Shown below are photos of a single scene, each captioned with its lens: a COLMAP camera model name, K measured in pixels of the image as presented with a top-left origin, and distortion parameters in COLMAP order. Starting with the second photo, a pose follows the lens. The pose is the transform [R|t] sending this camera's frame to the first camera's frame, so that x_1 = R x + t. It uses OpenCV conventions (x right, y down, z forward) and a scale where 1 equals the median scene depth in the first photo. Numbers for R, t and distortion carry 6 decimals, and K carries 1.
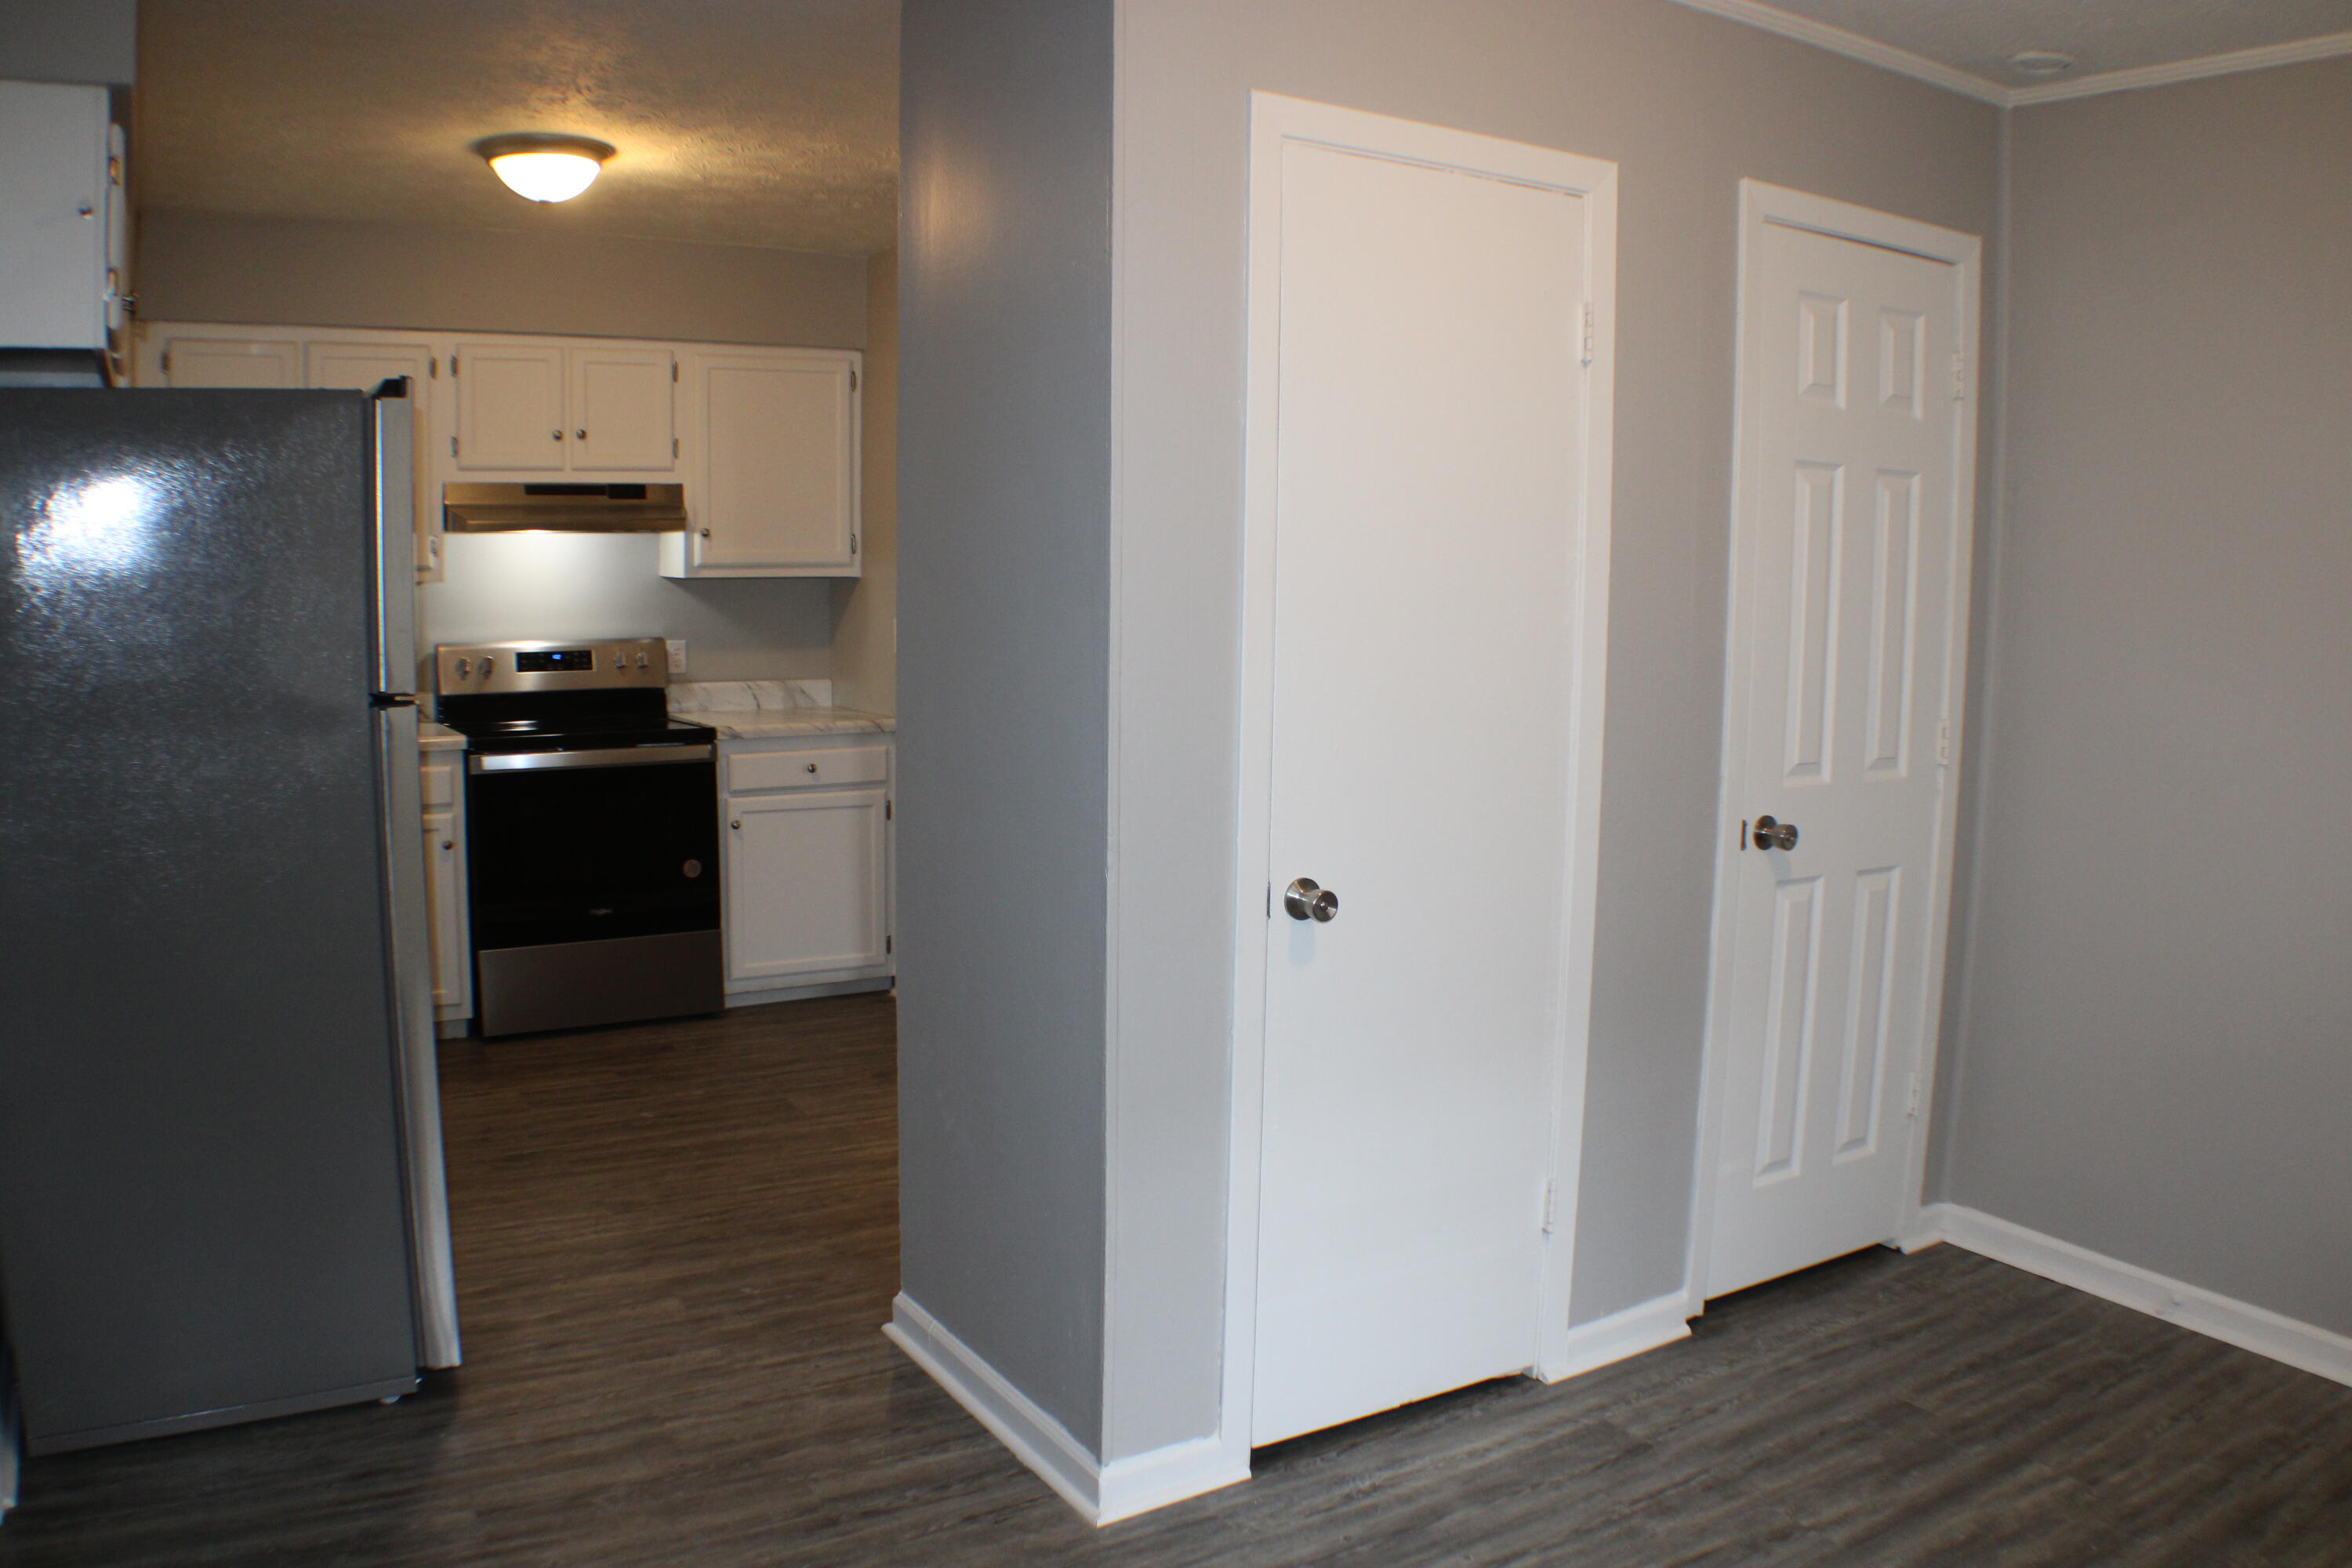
lens RADIAL K [[1735.3, 0, 1173.4], [0, 1735.3, 841.5], [0, 0, 1]] dist [-0.152832, 0.002864]
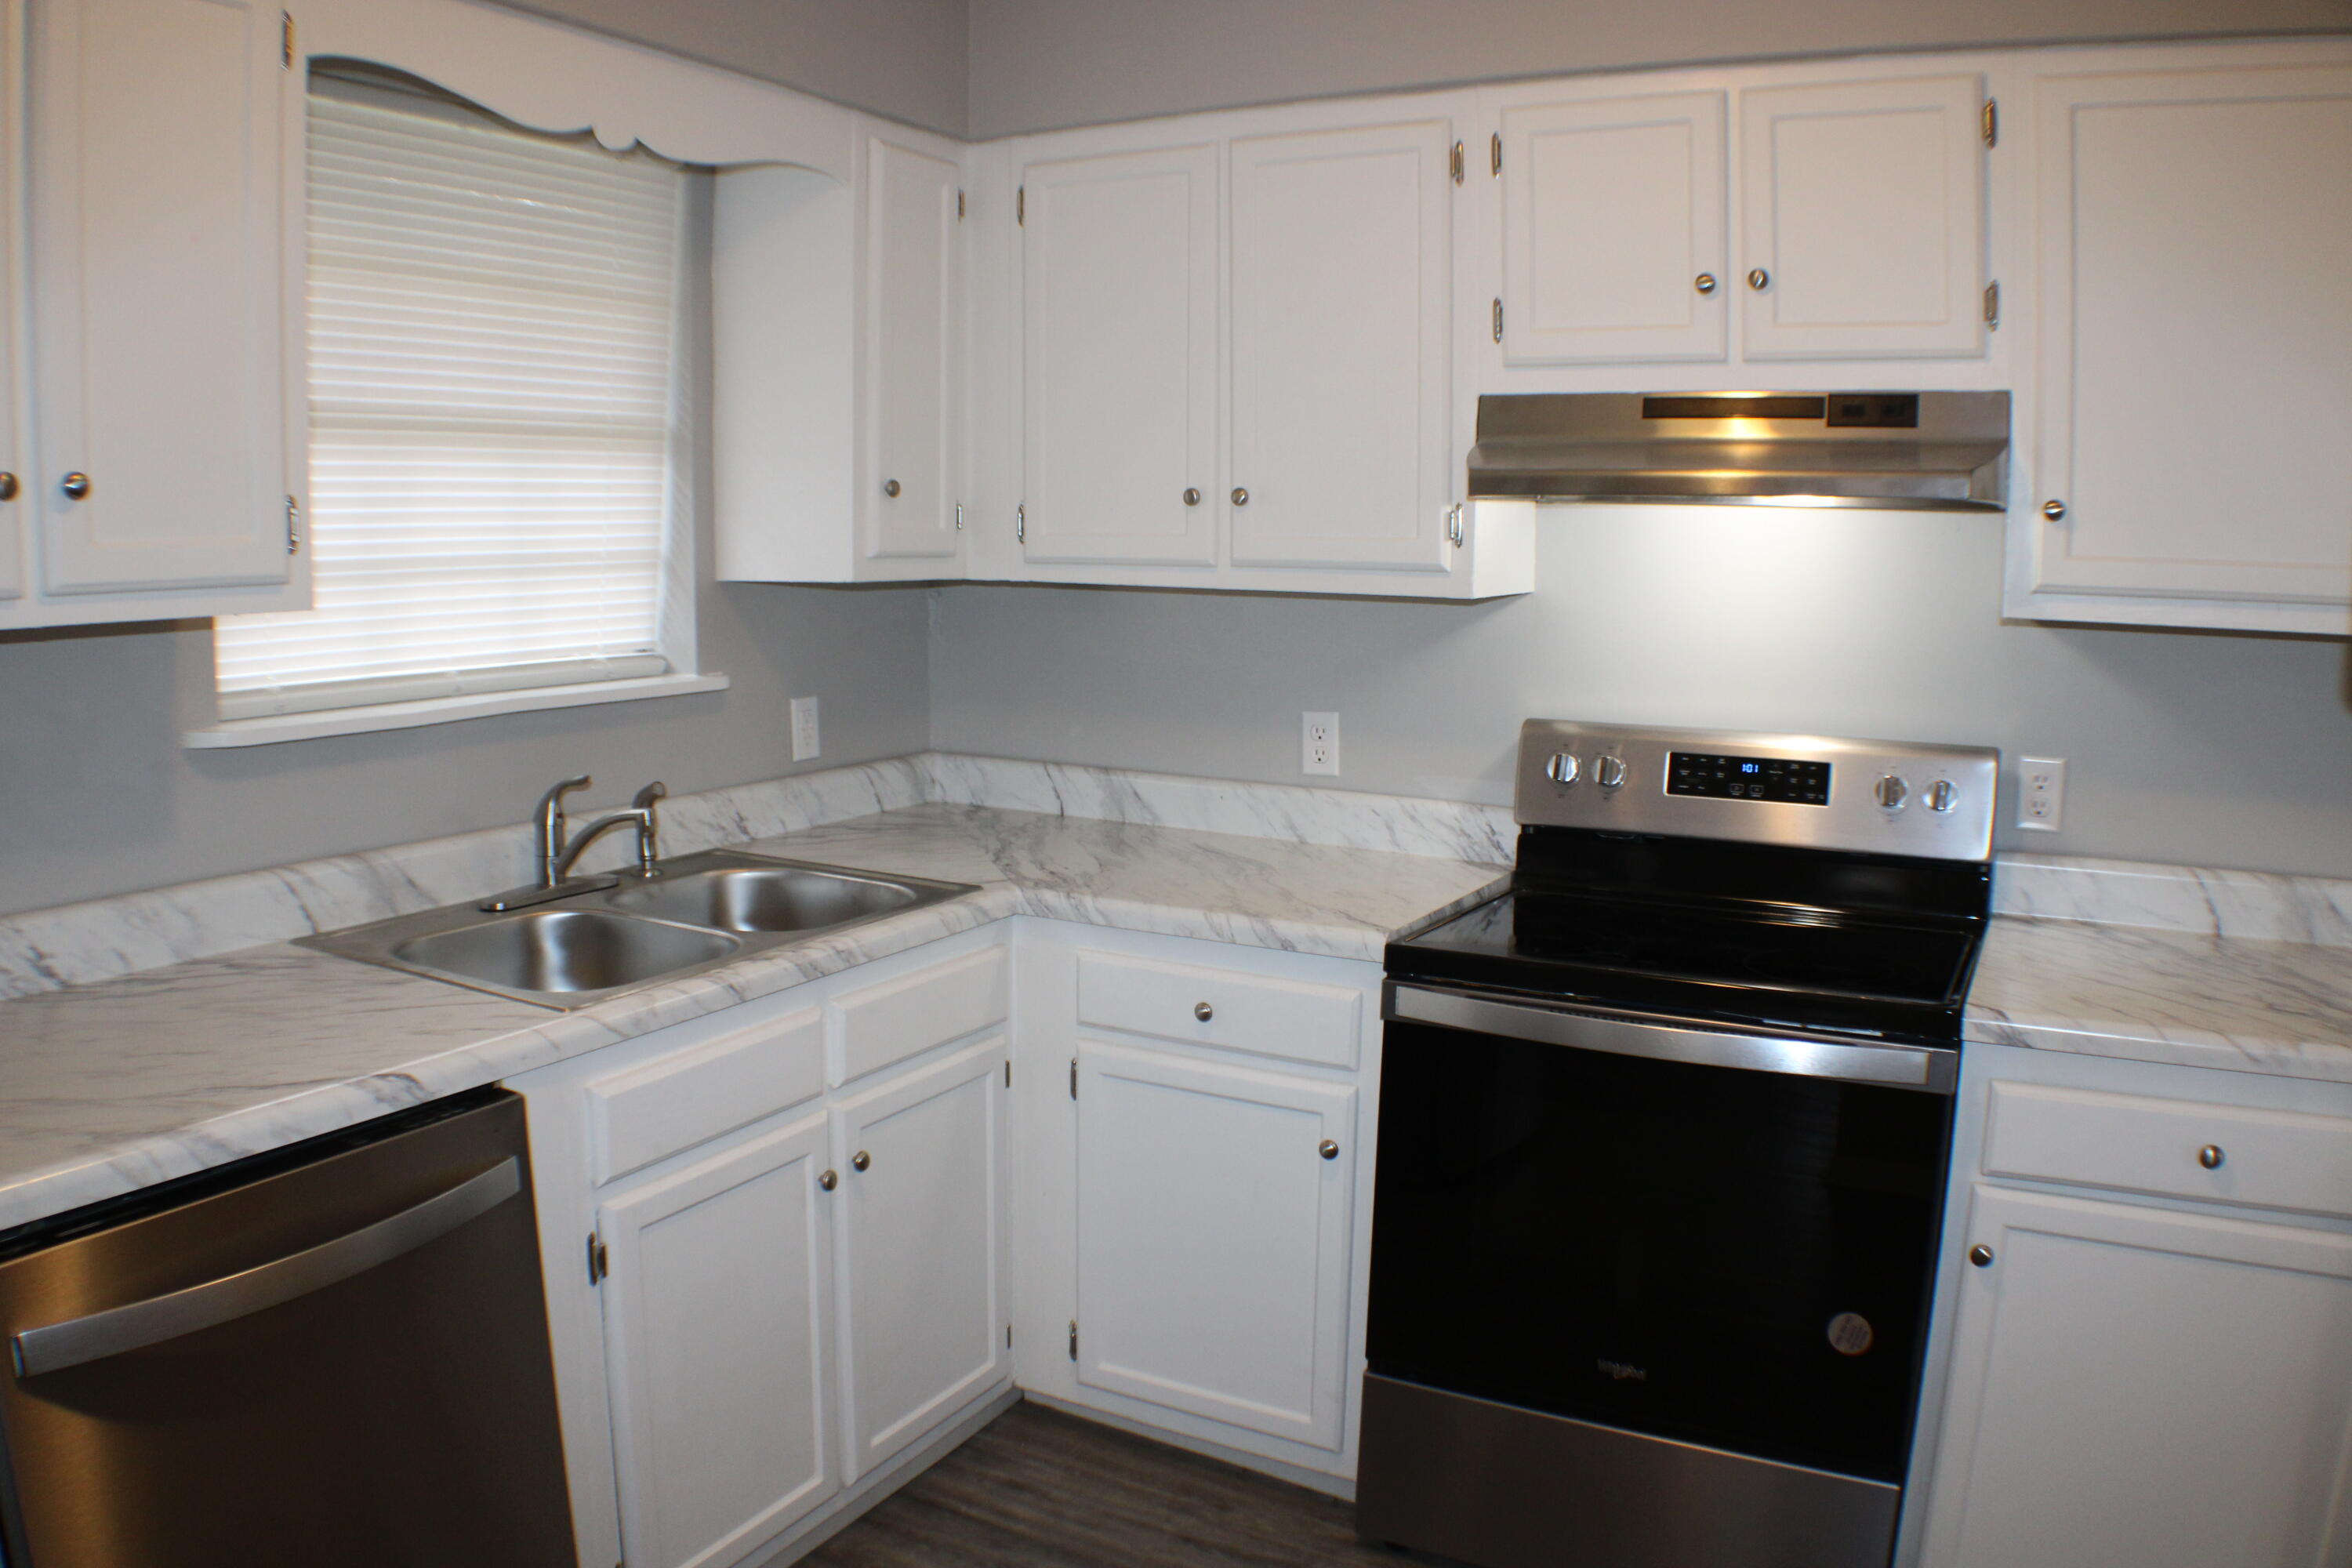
lens RADIAL K [[1745.9, 0, 1176.0], [0, 1745.9, 784.0], [0, 0, 1]] dist [-0.192236, 0.004893]
pose [[0.479217, 0.118931, -0.869601, -0.031700], [-0.138785, 0.988580, 0.058722, -0.117023], [0.866654, 0.092547, 0.490251, 0.670071]]
